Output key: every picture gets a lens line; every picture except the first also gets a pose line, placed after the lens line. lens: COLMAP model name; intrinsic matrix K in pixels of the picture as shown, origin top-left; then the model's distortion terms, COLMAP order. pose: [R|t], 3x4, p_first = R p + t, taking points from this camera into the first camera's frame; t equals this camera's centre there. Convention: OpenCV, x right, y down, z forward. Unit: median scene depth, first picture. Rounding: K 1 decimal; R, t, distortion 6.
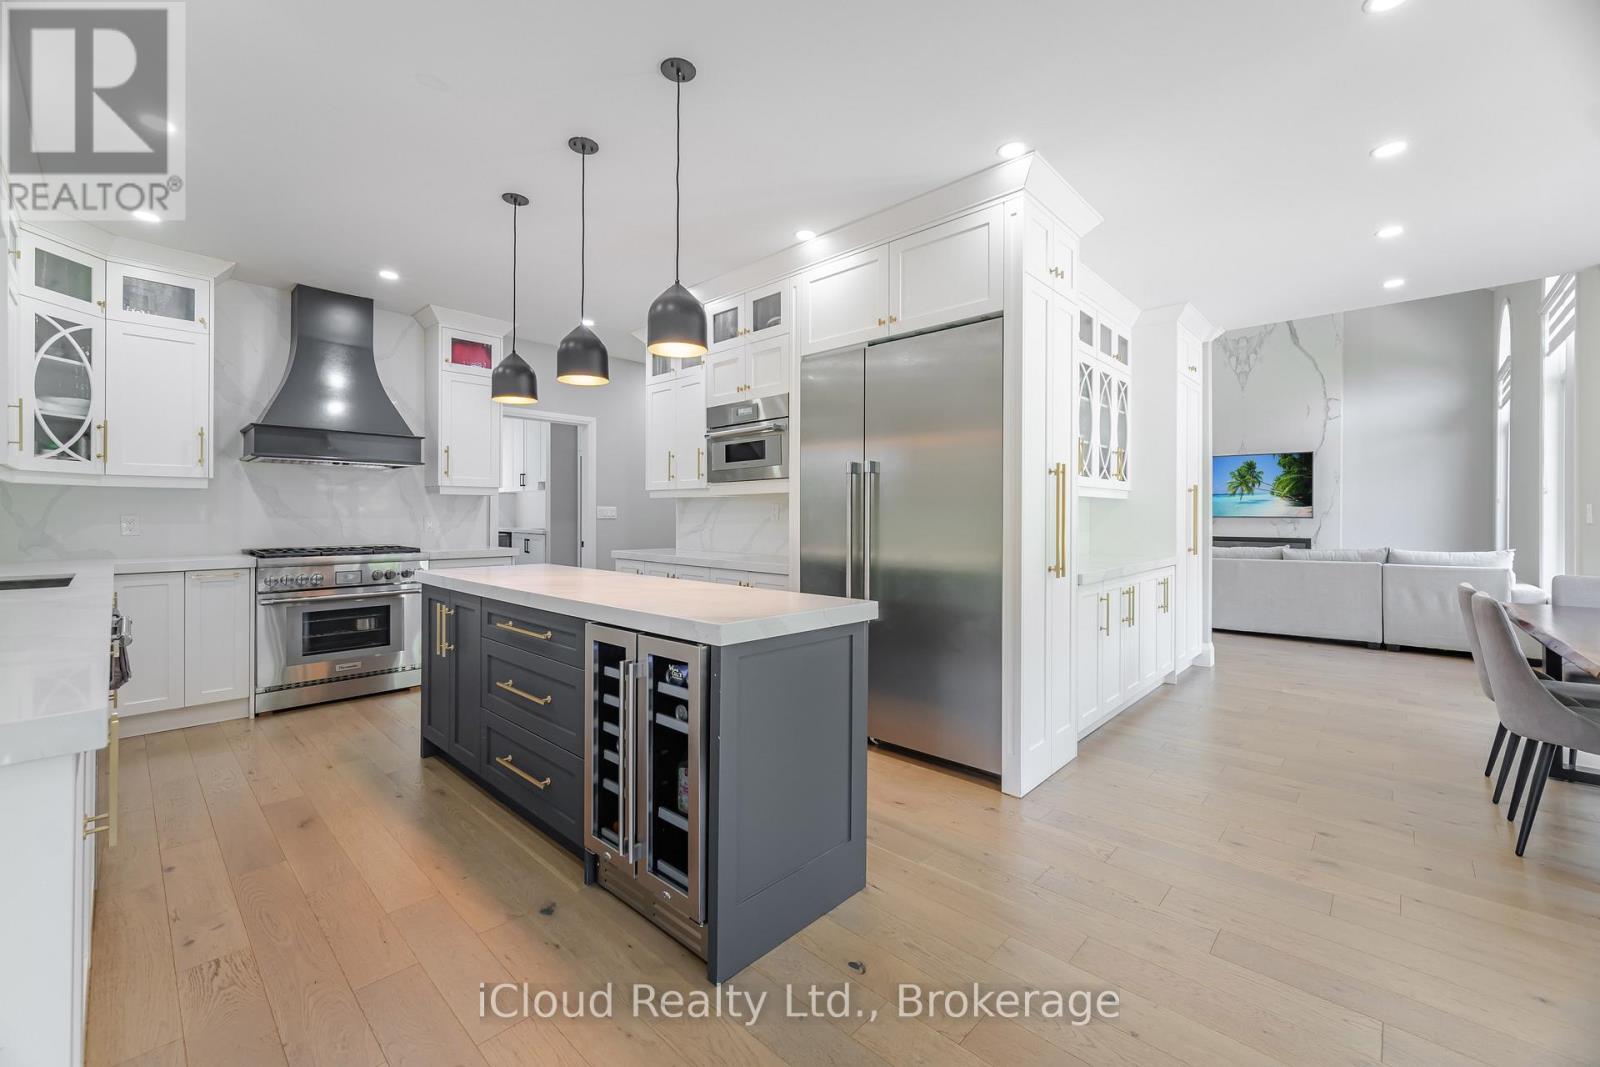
lens RADIAL K [[641.3, 0, 802.5], [0, 641.3, 516.6], [0, 0, 1]] dist [-0.005381, -0.000119]
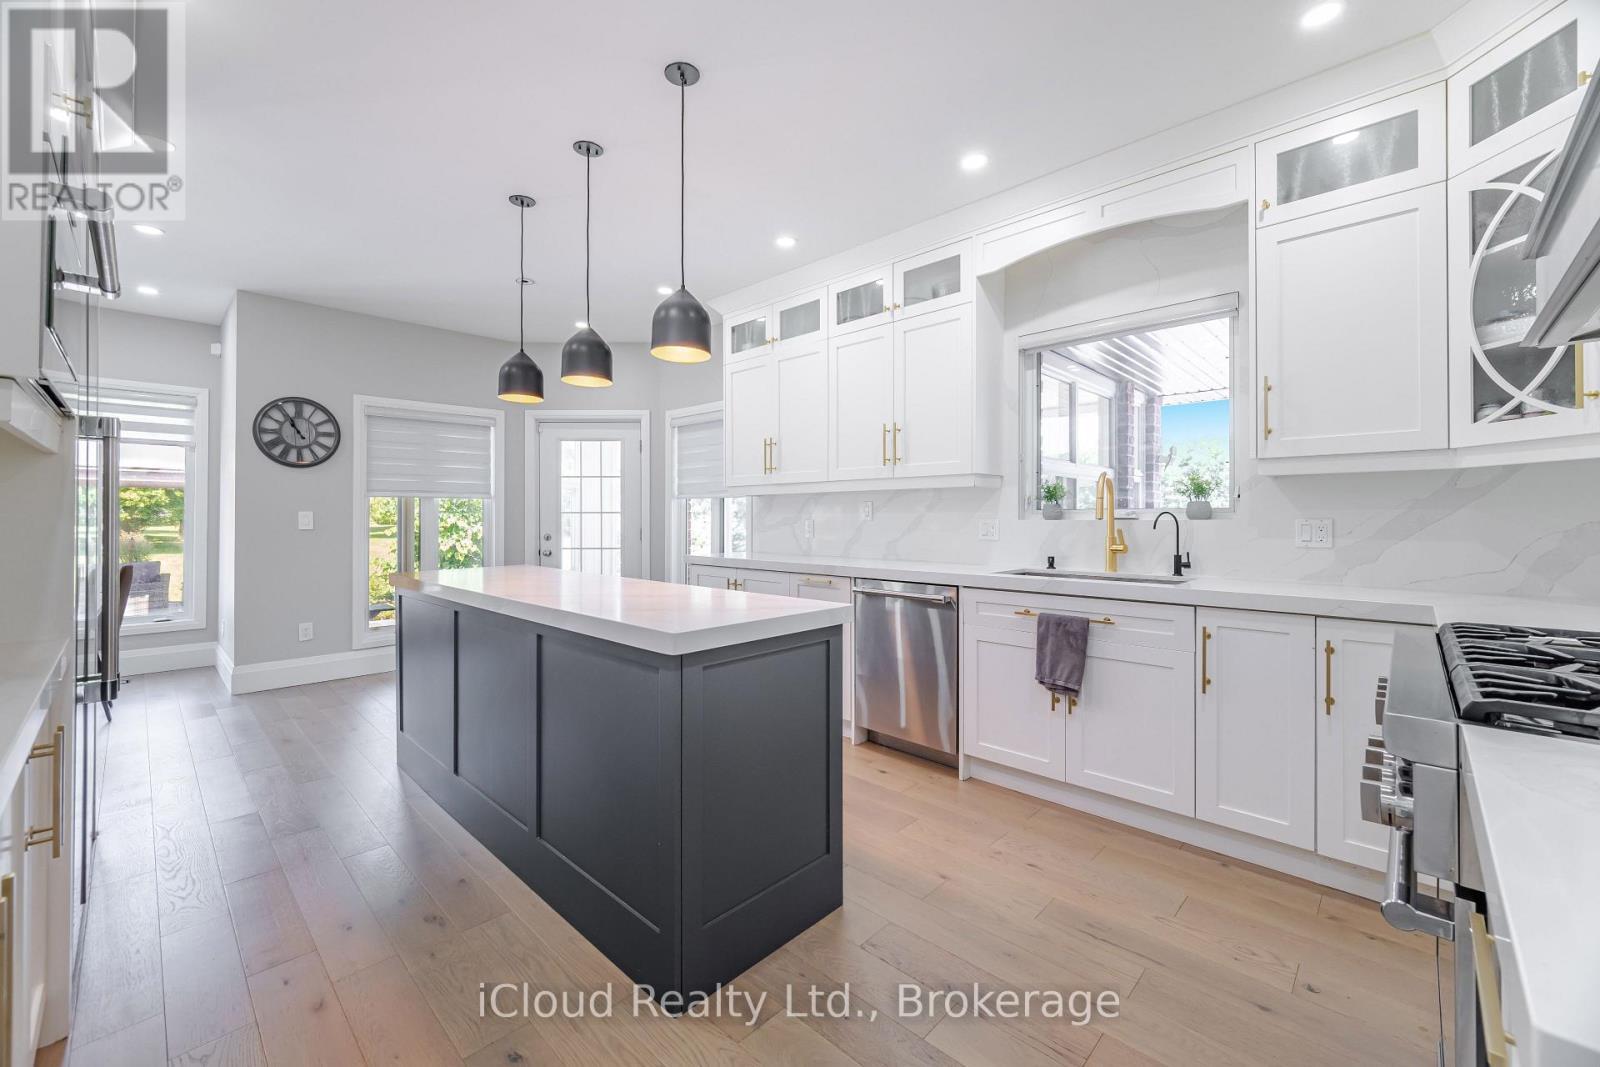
lens RADIAL K [[641.3, 0, 798.6], [0, 641.3, 521.5], [0, 0, 1]] dist [-0.005381, -0.000119]
pose [[-0.999895, -0.009245, 0.011178, -0.523565], [-0.009211, 0.999953, 0.003127, 0.004250], [-0.011206, 0.003024, -0.999933, 1.514559]]
